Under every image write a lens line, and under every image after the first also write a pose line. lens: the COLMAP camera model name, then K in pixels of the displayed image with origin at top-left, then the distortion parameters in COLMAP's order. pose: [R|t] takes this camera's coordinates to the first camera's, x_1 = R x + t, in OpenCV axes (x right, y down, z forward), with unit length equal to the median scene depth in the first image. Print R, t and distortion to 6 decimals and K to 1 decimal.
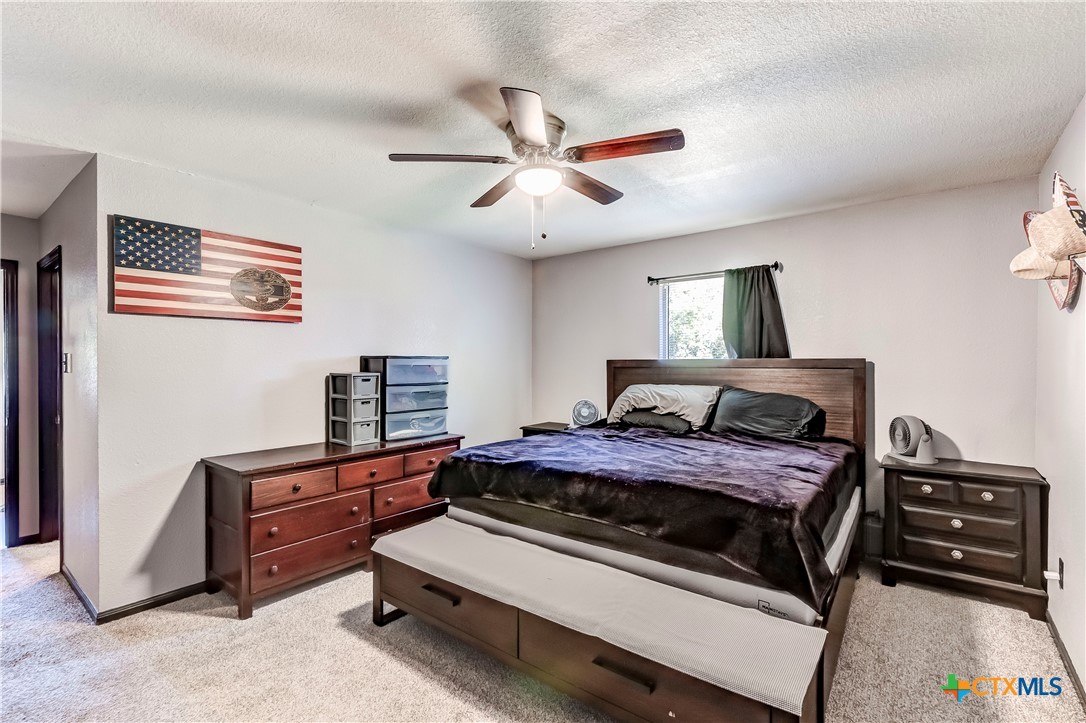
lens RADIAL K [[490.0, 0, 545.3], [0, 490.0, 367.3], [0, 0, 1]] dist [0.000435, -0.000501]
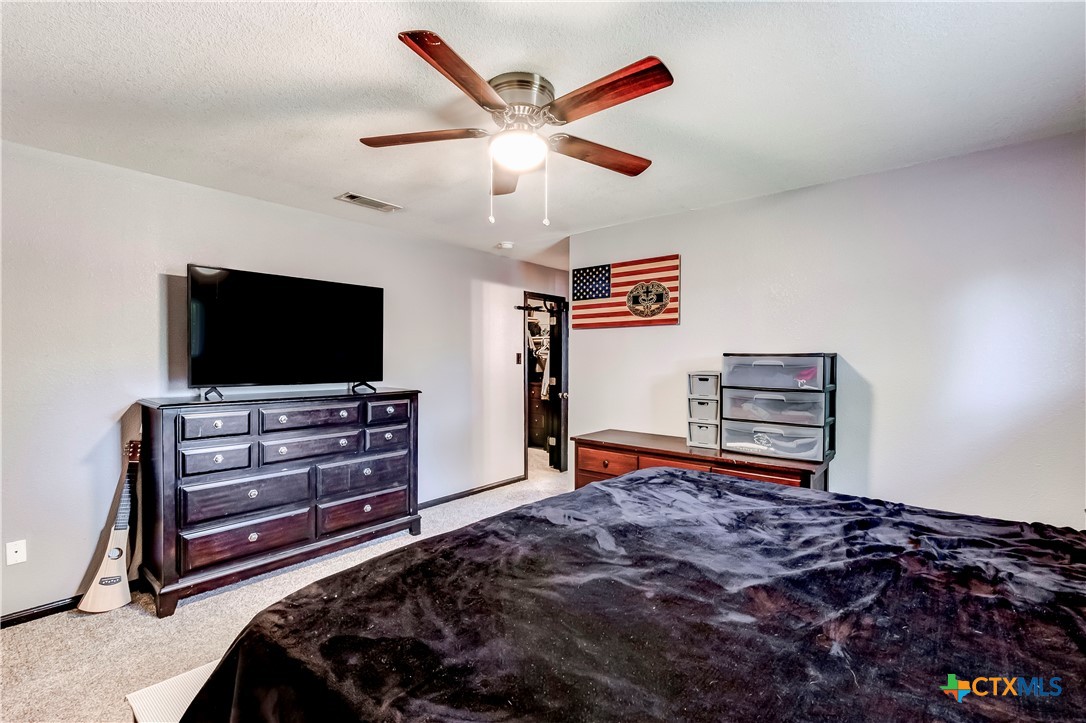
lens RADIAL K [[490.0, 0, 545.3], [0, 490.0, 367.3], [0, 0, 1]] dist [0.000435, -0.000501]
pose [[-0.022493, 0.020664, -0.999533, 0.606110], [-0.011238, 0.999718, 0.020920, -0.014429], [0.999684, 0.011703, -0.022254, 0.748059]]
